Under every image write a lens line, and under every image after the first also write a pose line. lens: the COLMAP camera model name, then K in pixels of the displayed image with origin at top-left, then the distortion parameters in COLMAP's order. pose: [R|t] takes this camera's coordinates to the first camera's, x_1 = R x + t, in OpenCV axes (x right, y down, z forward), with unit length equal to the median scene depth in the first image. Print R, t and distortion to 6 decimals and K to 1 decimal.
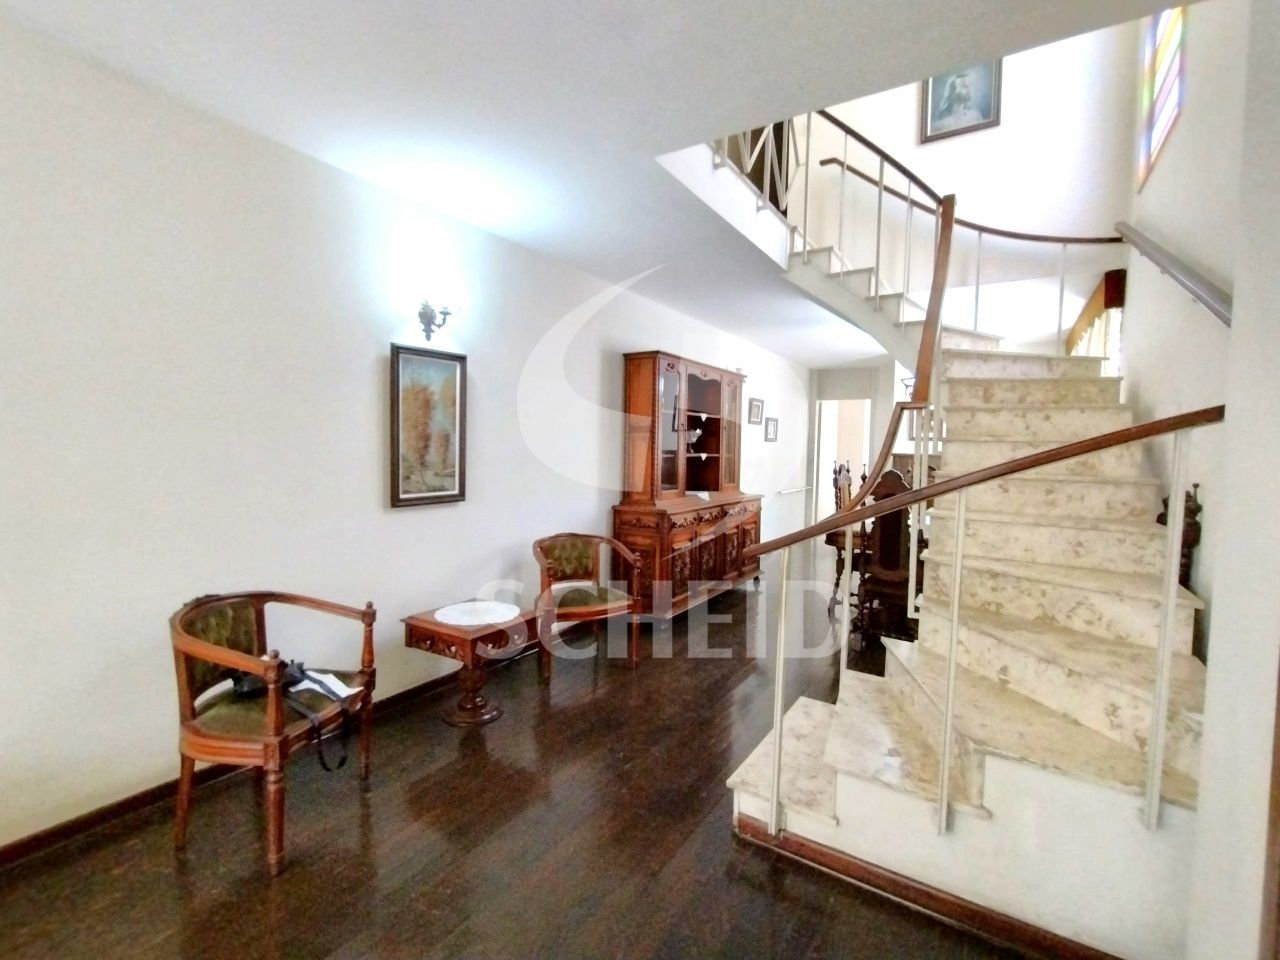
lens RADIAL K [[582.1, 0, 639.2], [0, 582.1, 479.2], [0, 0, 1]] dist [-0.010104, 0.004570]
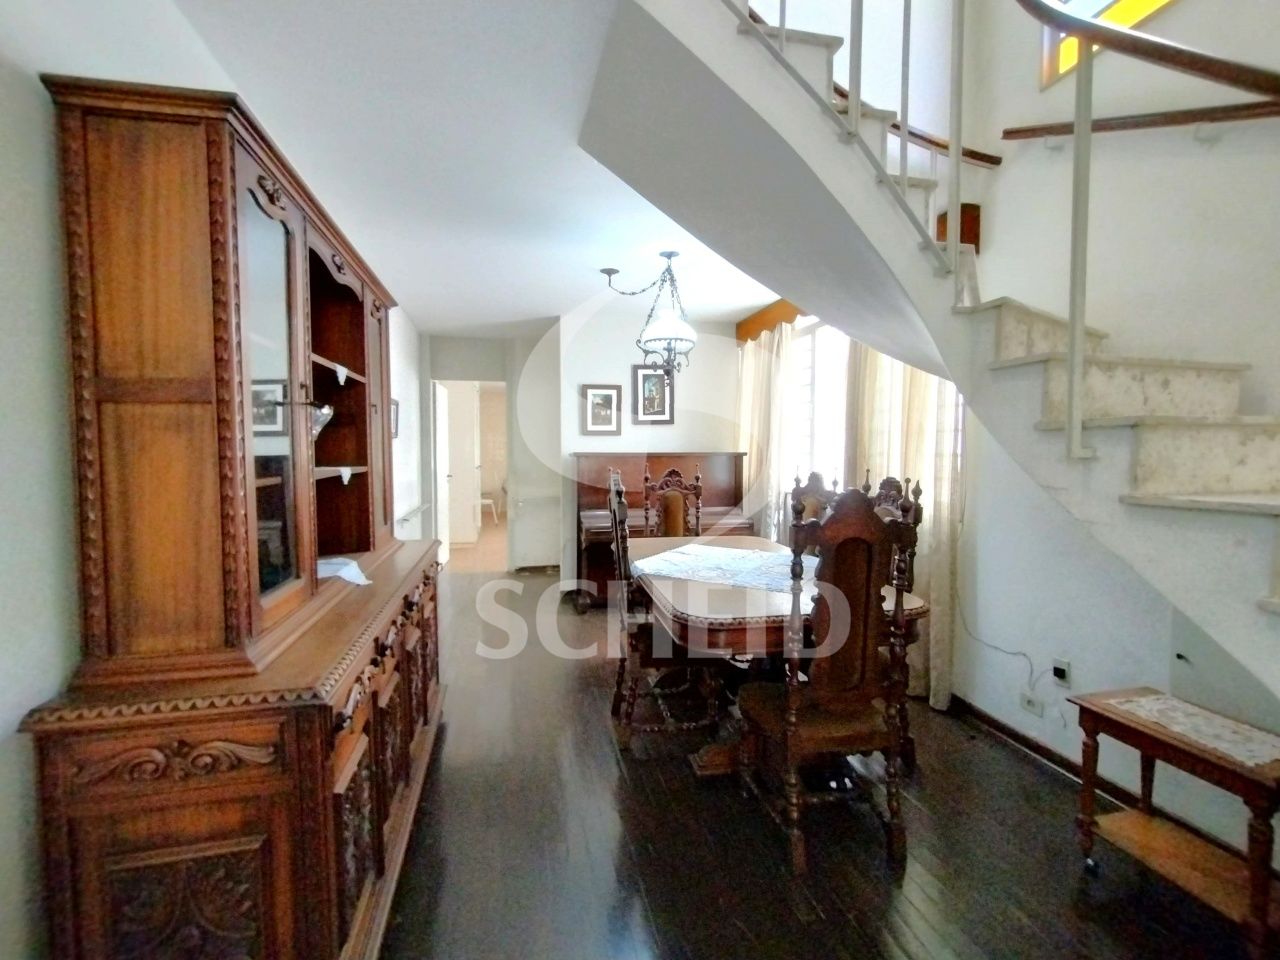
lens RADIAL K [[582.1, 0, 636.6], [0, 582.1, 473.3], [0, 0, 1]] dist [-0.010104, 0.004570]
pose [[0.715987, -0.051604, 0.696203, -0.026877], [0.055682, 0.998308, 0.016732, -0.039849], [-0.695889, 0.026786, 0.717649, 0.652874]]
